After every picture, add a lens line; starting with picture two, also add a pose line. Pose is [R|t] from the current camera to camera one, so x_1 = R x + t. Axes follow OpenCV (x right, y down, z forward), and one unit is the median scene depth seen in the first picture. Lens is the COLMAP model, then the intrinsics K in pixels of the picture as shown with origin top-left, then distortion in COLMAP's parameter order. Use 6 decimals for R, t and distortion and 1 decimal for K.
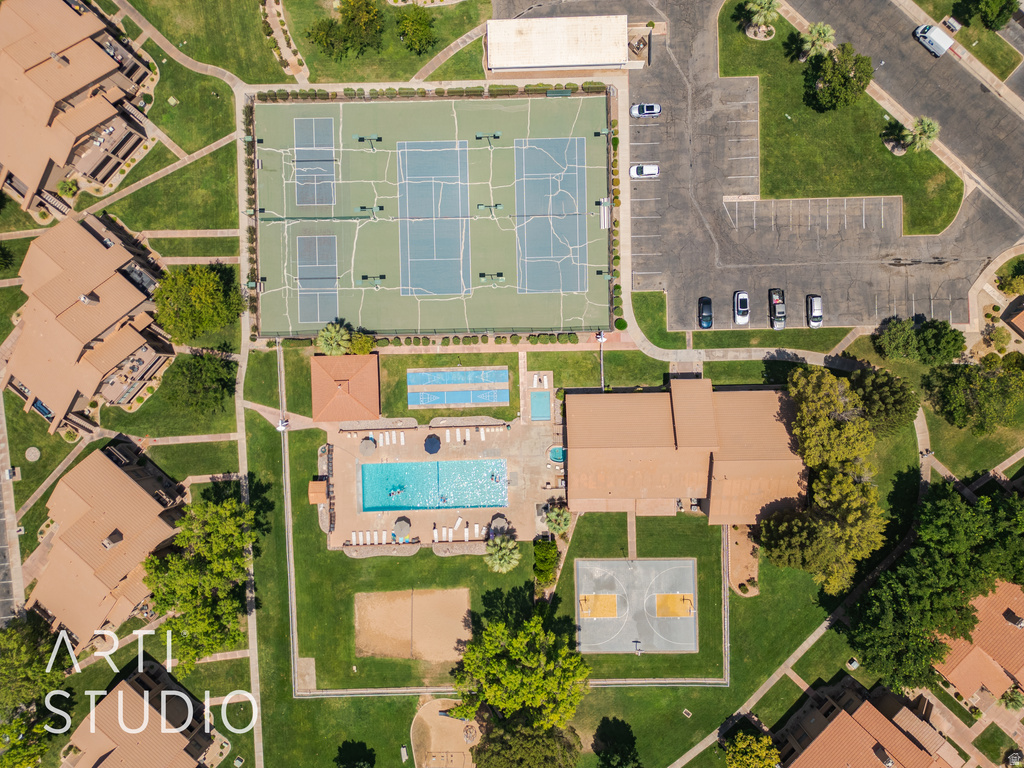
lens RADIAL K [[720.1, 0, 511.2], [0, 720.1, 384.0], [0, 0, 1]] dist [0.071341, -0.063731]
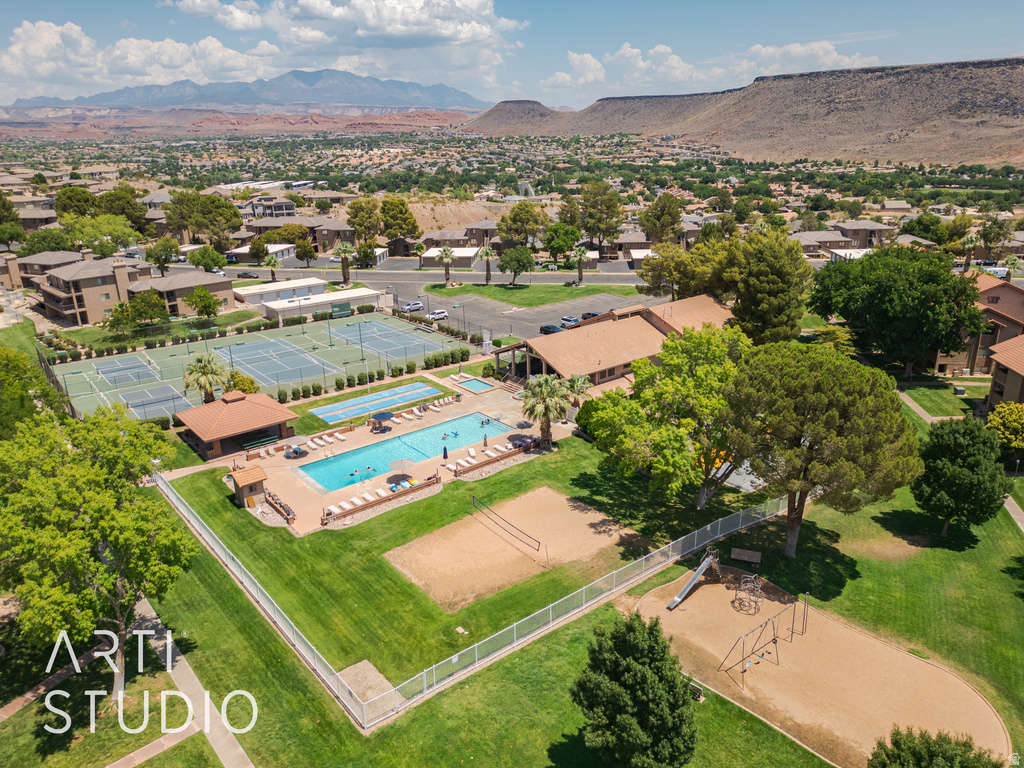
lens RADIAL K [[720.1, 0, 511.2], [0, 720.1, 384.0], [0, 0, 1]] dist [0.071341, -0.063731]
pose [[0.798906, -0.191665, 0.570099, -0.414794], [0.601453, 0.251743, -0.758208, 0.708388], [0.001804, 0.948625, 0.316396, 0.728169]]
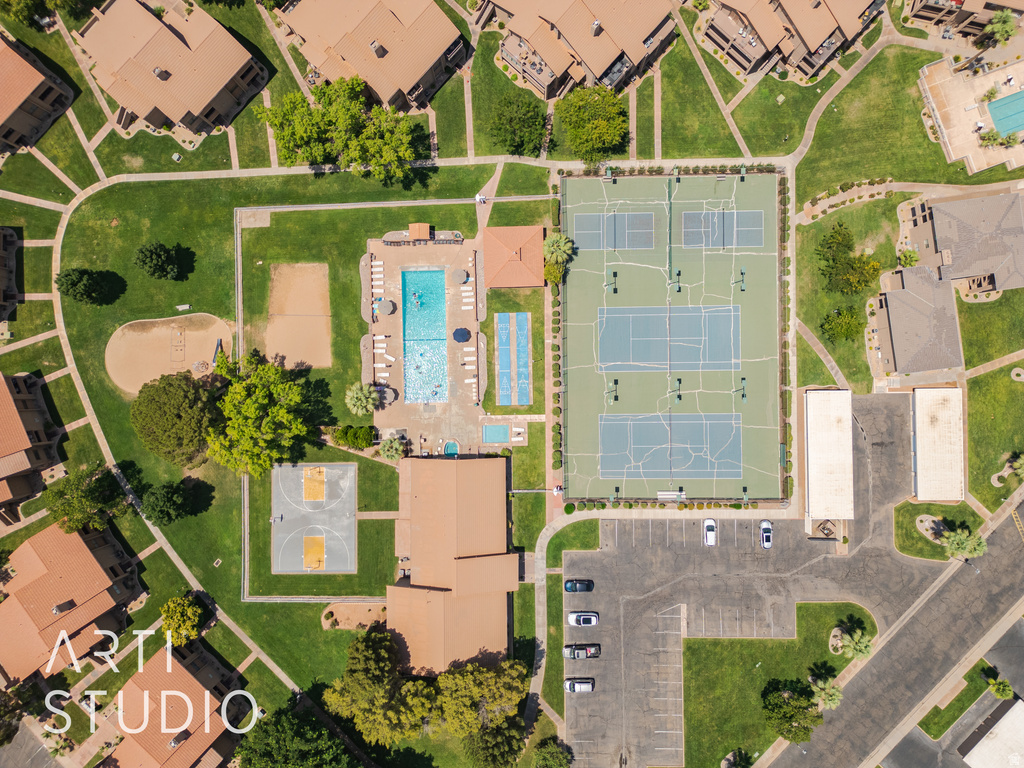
lens RADIAL K [[720.1, 0, 511.2], [0, 720.1, 384.0], [0, 0, 1]] dist [0.071341, -0.063731]
pose [[-0.010669, 0.999895, 0.009797, -0.046668], [-0.999644, -0.010905, 0.024364, -0.018949], [0.024468, -0.009533, 0.999655, -0.094334]]
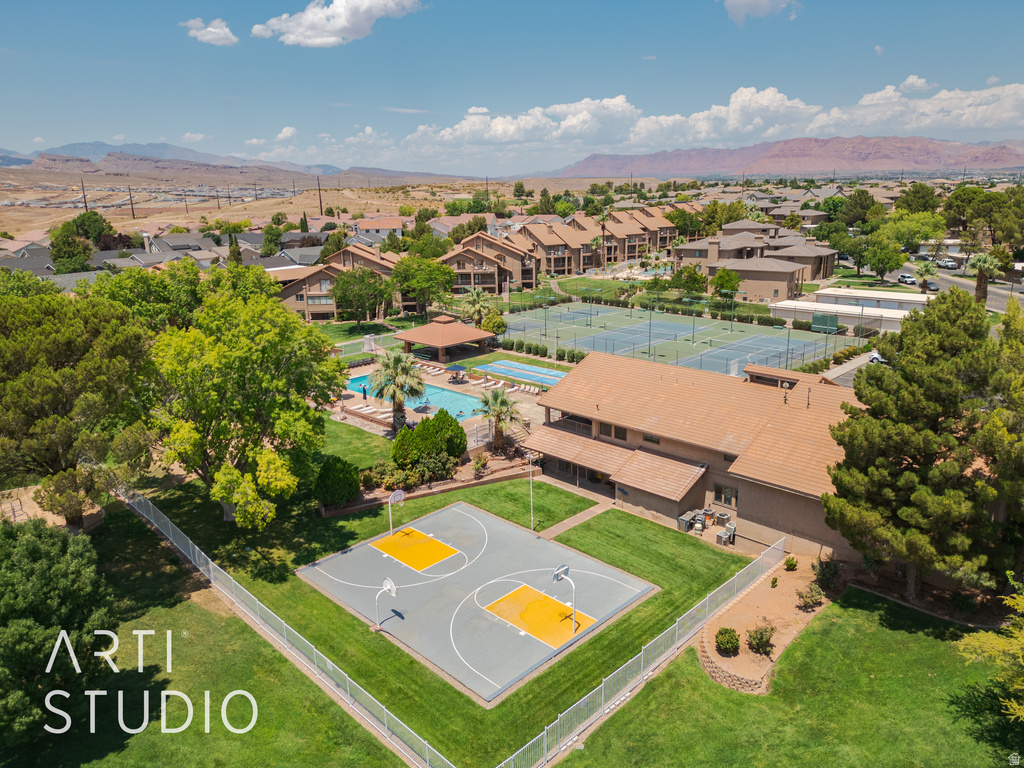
lens RADIAL K [[720.1, 0, 511.2], [0, 720.1, 384.0], [0, 0, 1]] dist [0.071341, -0.063731]
pose [[0.693657, 0.196952, -0.692857, 0.456522], [-0.720248, 0.201860, -0.663699, 0.546569], [0.009143, 0.959408, 0.281875, 0.793184]]
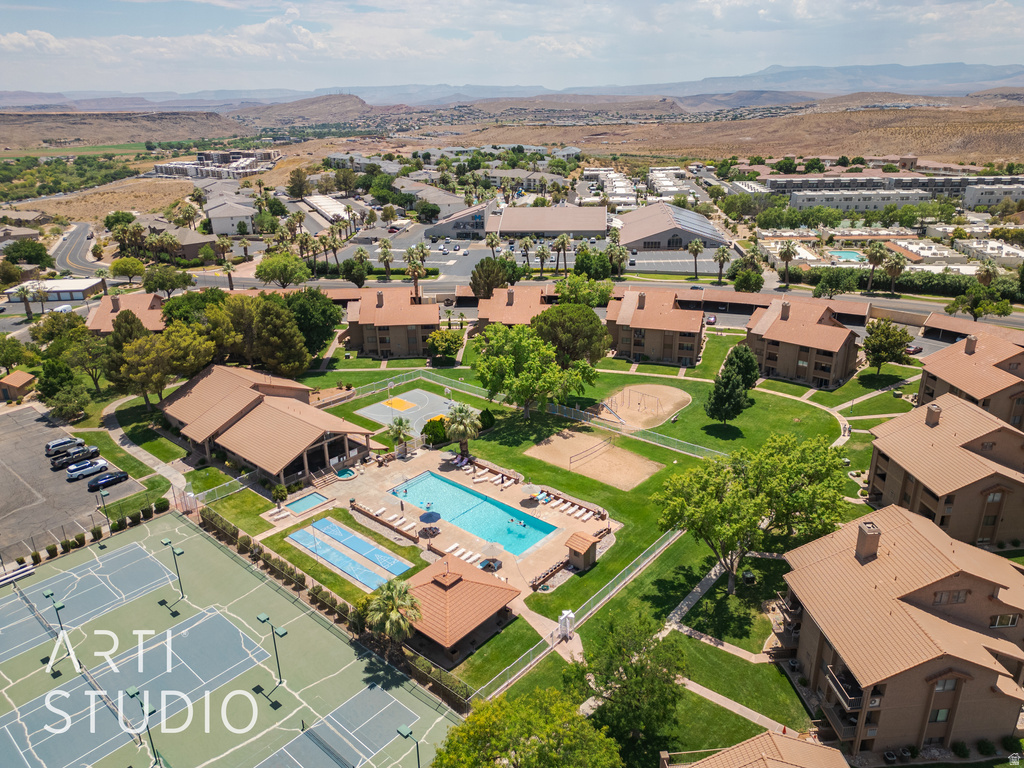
lens RADIAL K [[720.1, 0, 511.2], [0, 720.1, 384.0], [0, 0, 1]] dist [0.071341, -0.063731]
pose [[-0.729881, -0.214377, 0.649089, -0.632692], [0.682851, -0.272332, 0.677901, -0.331820], [0.031442, 0.938018, 0.345158, 0.599200]]
